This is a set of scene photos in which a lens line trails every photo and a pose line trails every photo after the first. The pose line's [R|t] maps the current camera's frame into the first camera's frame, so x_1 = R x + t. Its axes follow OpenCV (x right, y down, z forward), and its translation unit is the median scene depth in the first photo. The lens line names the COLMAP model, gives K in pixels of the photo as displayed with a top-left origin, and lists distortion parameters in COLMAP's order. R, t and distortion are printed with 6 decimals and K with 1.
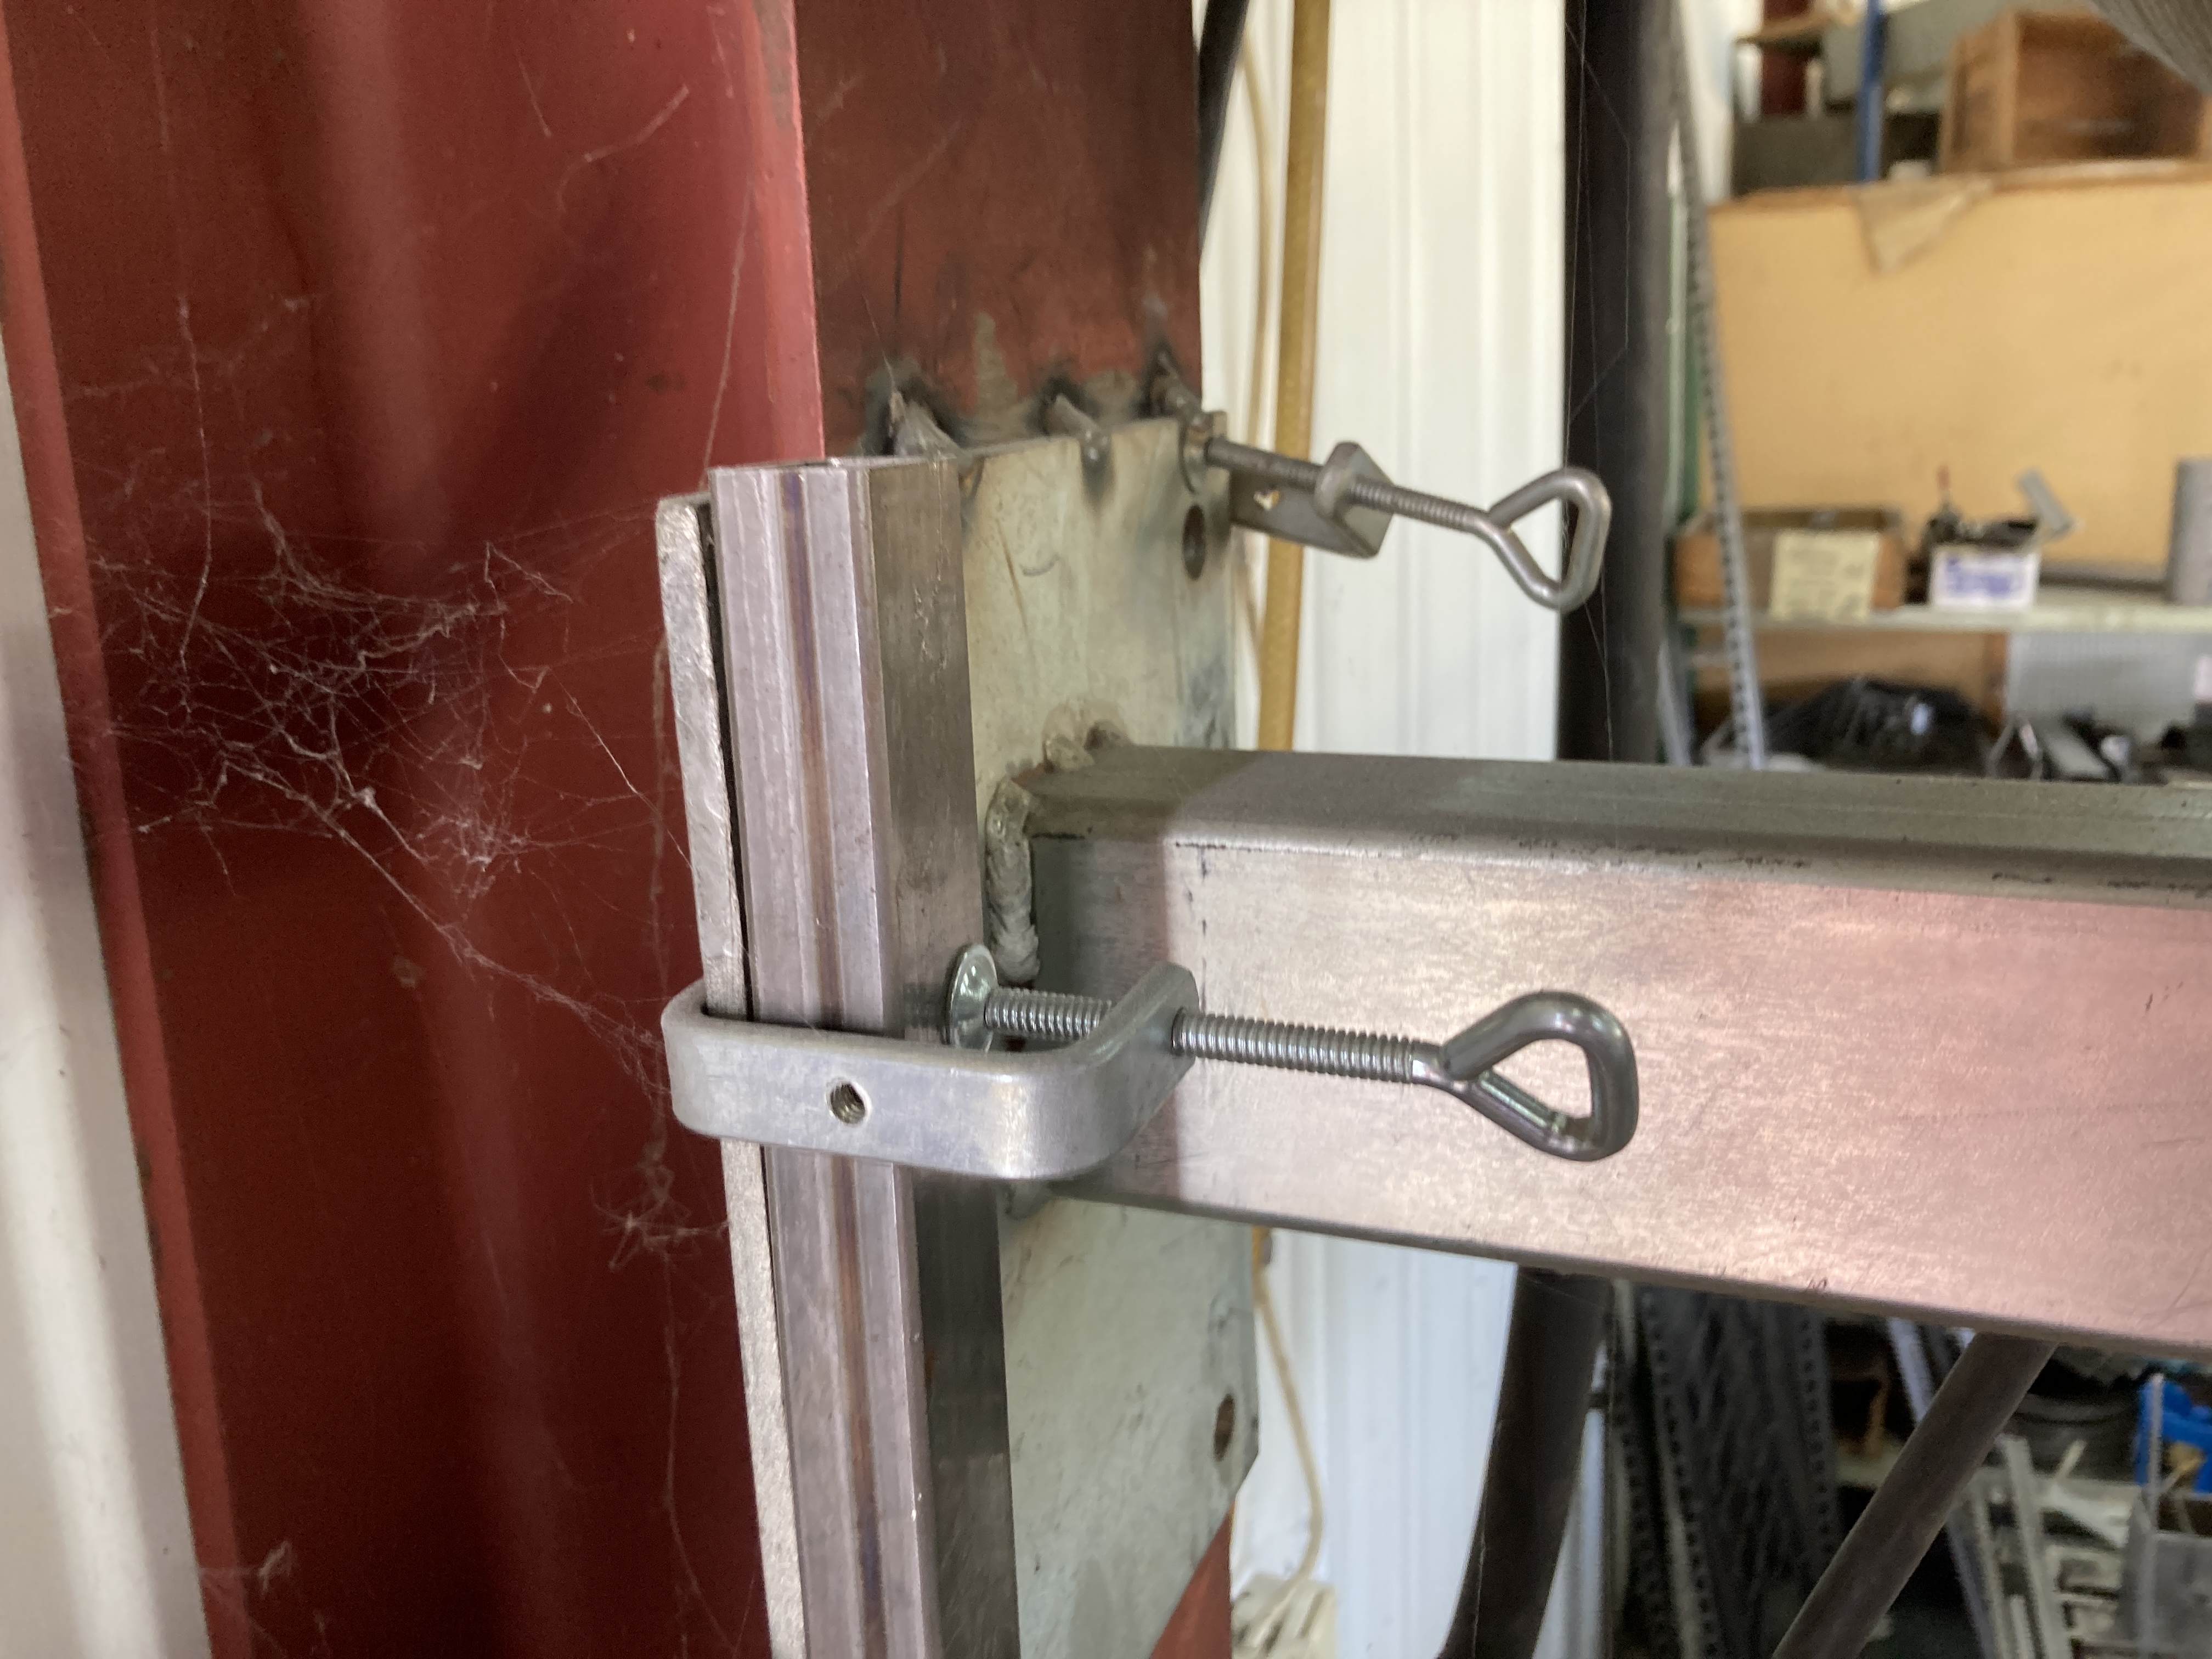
lens RADIAL K [[1795.5, 0, 1106.0], [0, 1795.5, 829.5], [0, 0, 1]] dist [-0.007982, -0.005840]
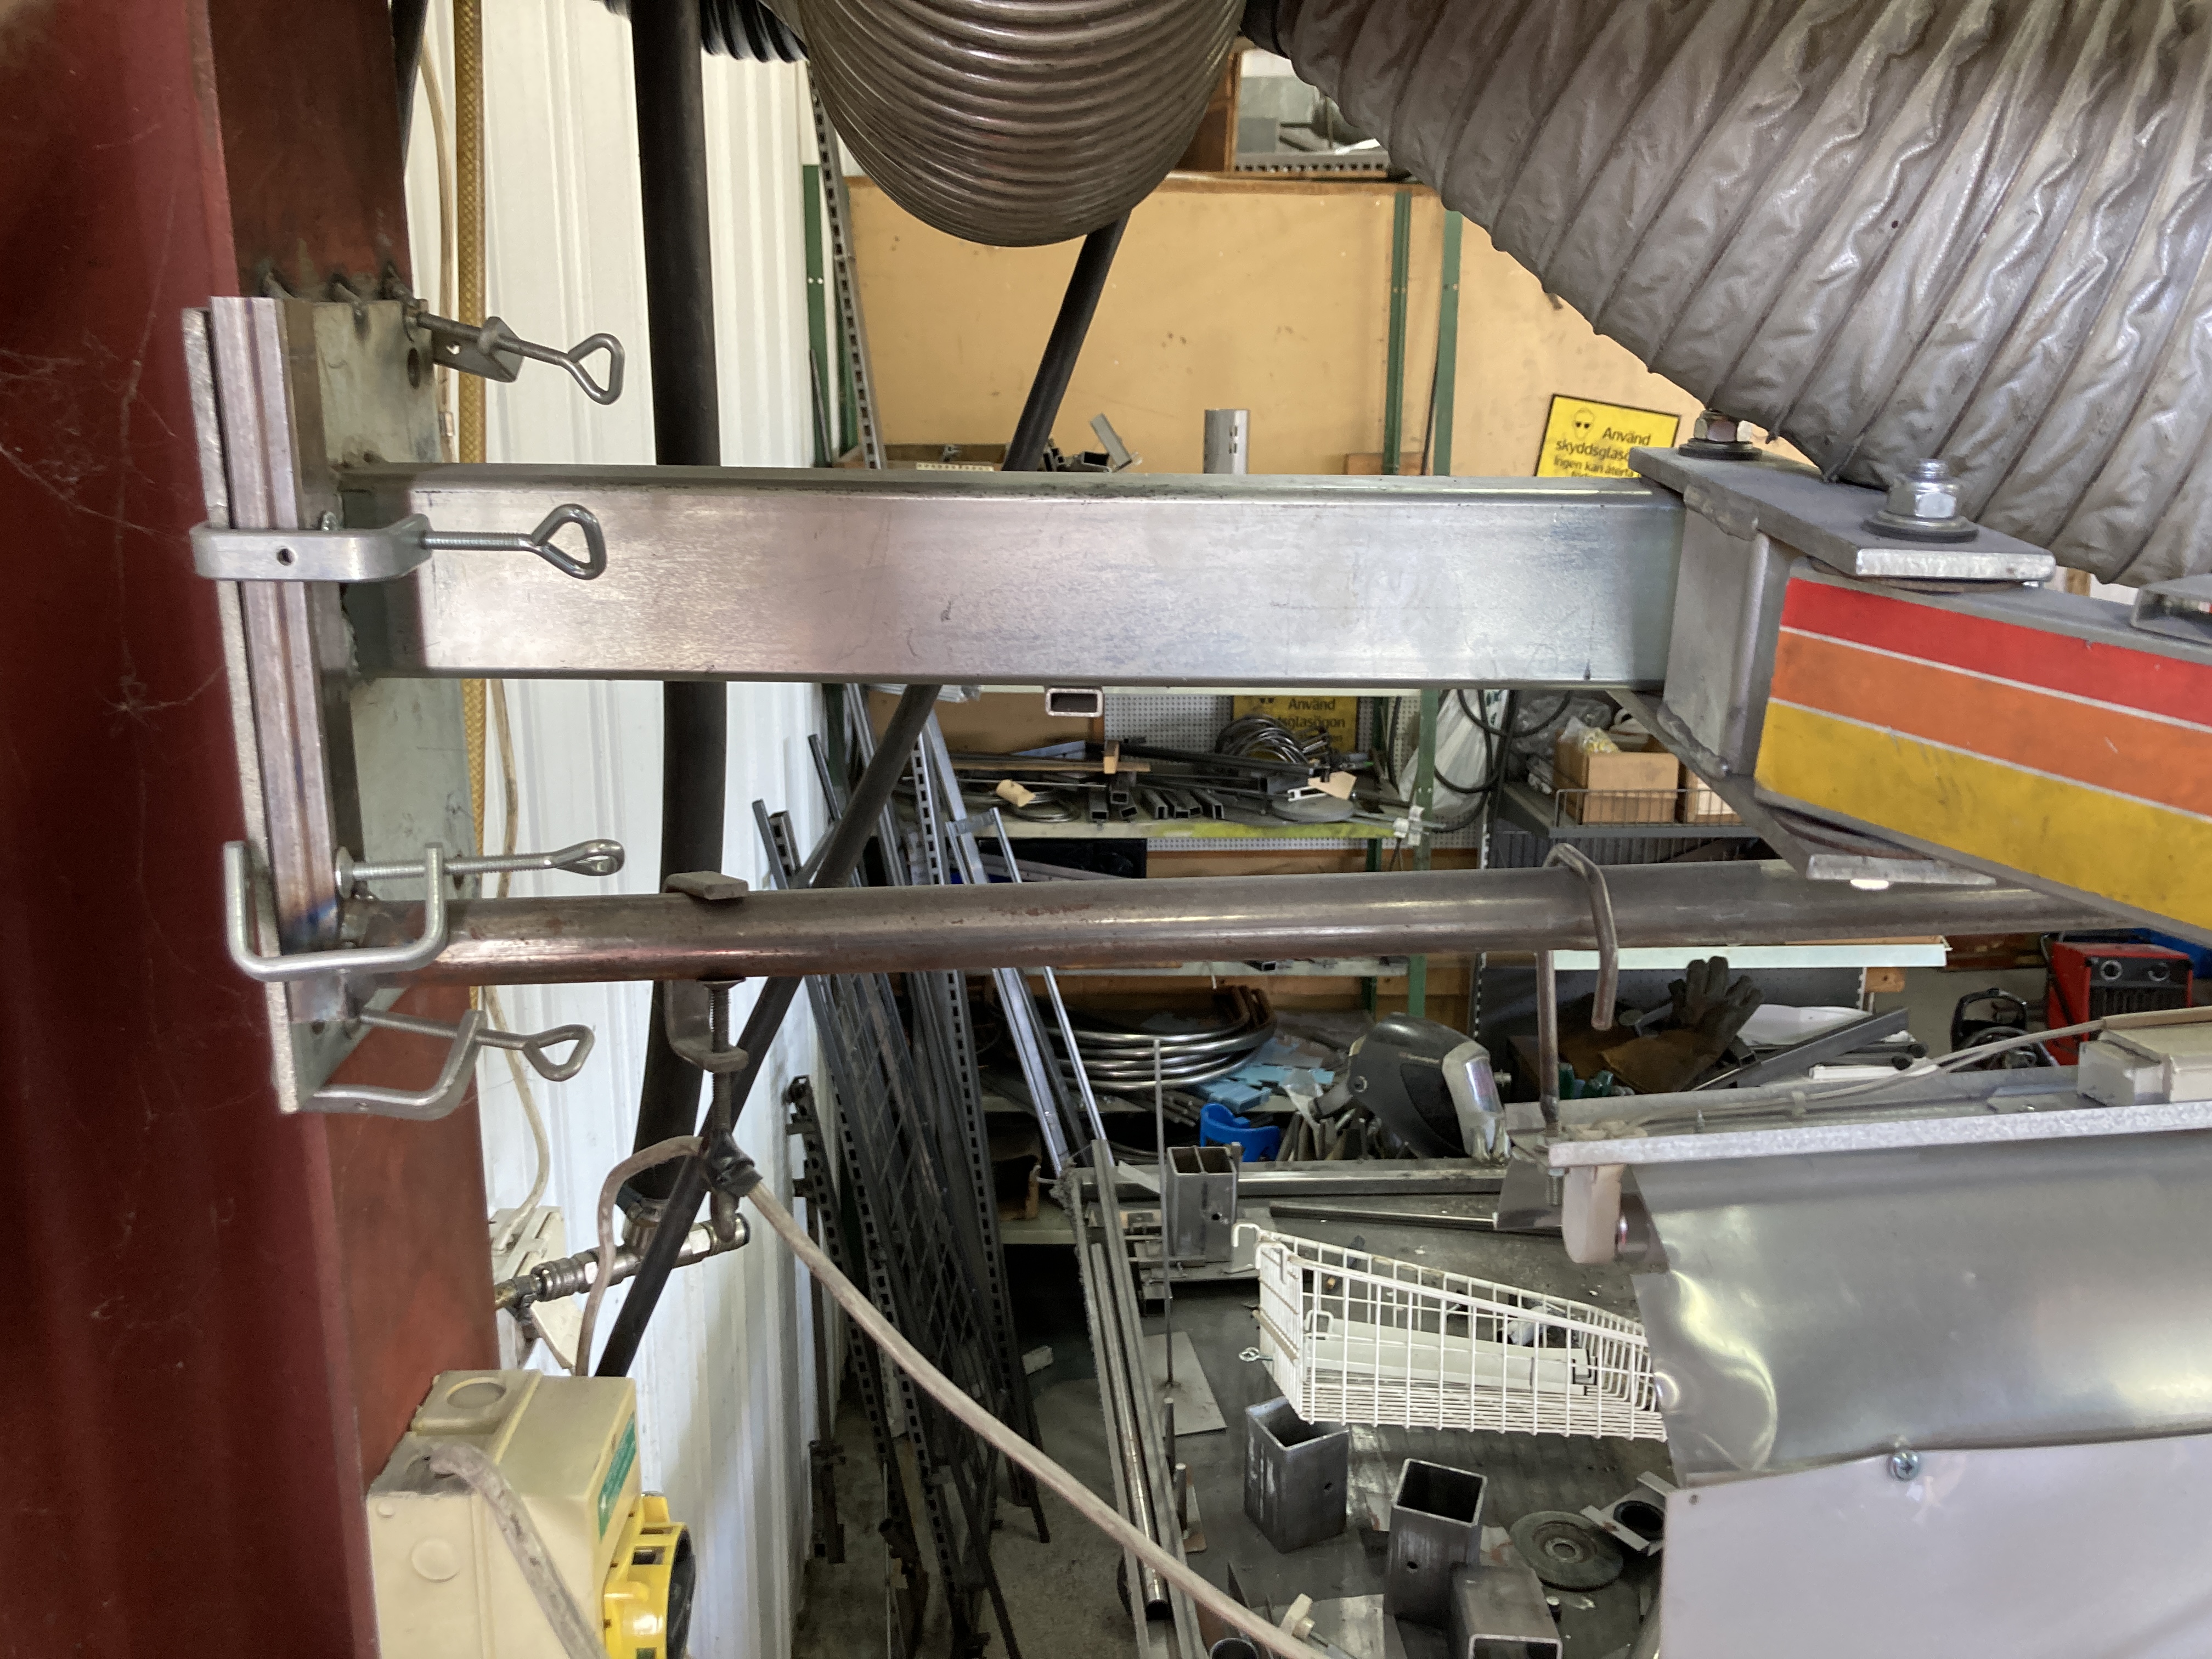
lens RADIAL K [[1880.4, 0, 1106.0], [0, 1880.4, 829.5], [0, 0, 1]] dist [0.021869, -0.006085]
pose [[0.918031, -0.053979, 0.392818, -0.100899], [0.049432, 0.998542, 0.021691, 0.362197], [-0.393416, -0.000495, 0.919360, -1.269399]]
